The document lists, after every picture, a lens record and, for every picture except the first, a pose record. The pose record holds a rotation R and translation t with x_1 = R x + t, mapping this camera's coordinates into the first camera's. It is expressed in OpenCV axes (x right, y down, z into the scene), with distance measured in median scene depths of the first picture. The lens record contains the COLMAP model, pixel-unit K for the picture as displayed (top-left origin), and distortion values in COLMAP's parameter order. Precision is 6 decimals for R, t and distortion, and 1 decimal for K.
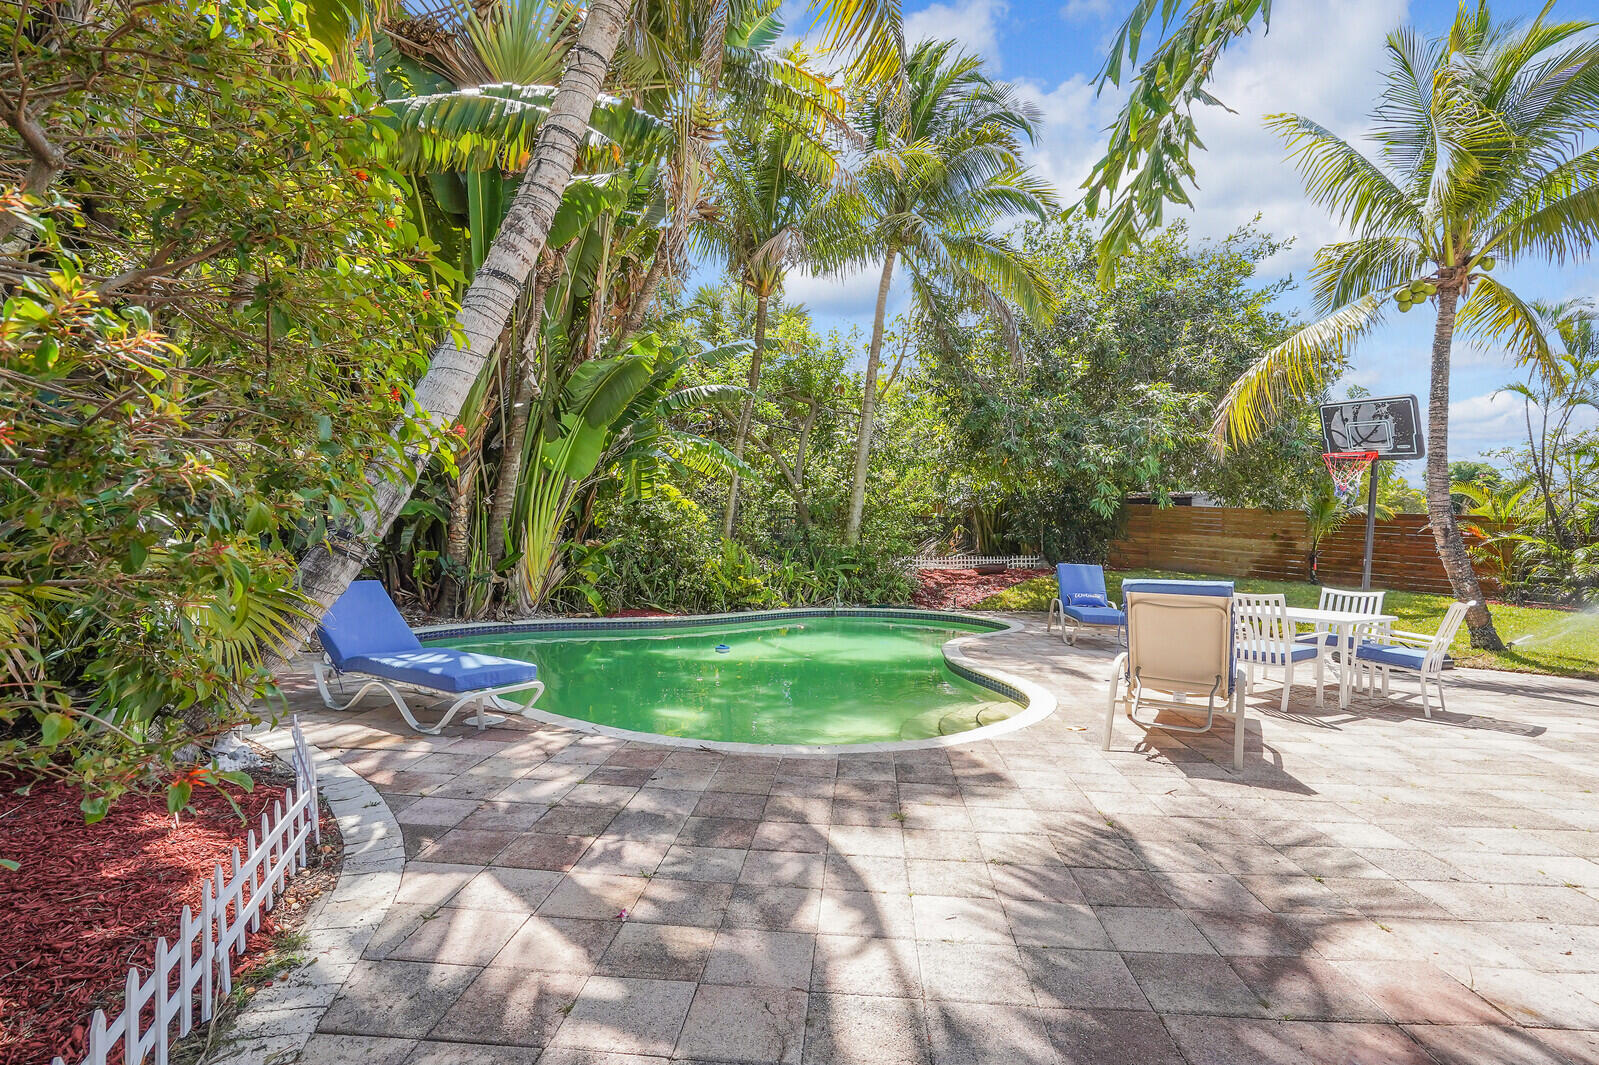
lens RADIAL K [[782.3, 0, 796.6], [0, 782.3, 522.5], [0, 0, 1]] dist [-0.043752, 0.019847]
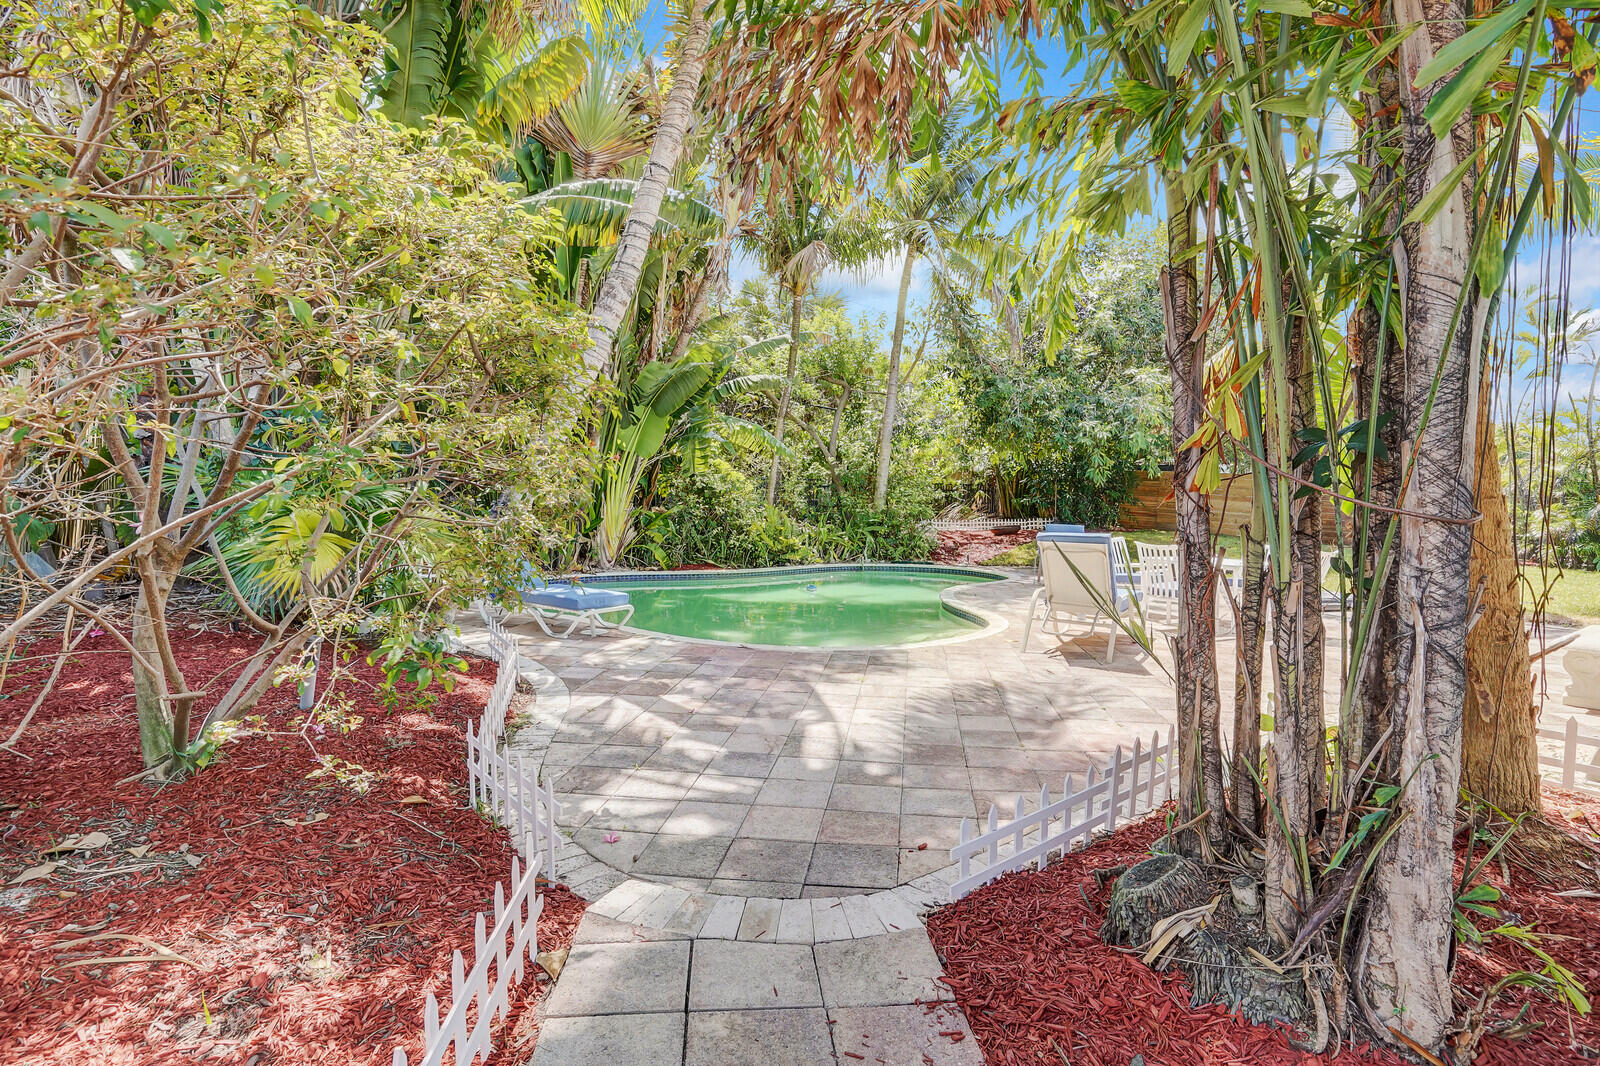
lens RADIAL K [[782.8, 0, 803.4], [0, 782.8, 543.4], [0, 0, 1]] dist [-0.043752, 0.019847]
pose [[0.998197, -0.003743, -0.059908, 0.031994], [0.007992, 0.997456, 0.070839, -0.004666], [0.059490, -0.071190, 0.995687, -0.174595]]
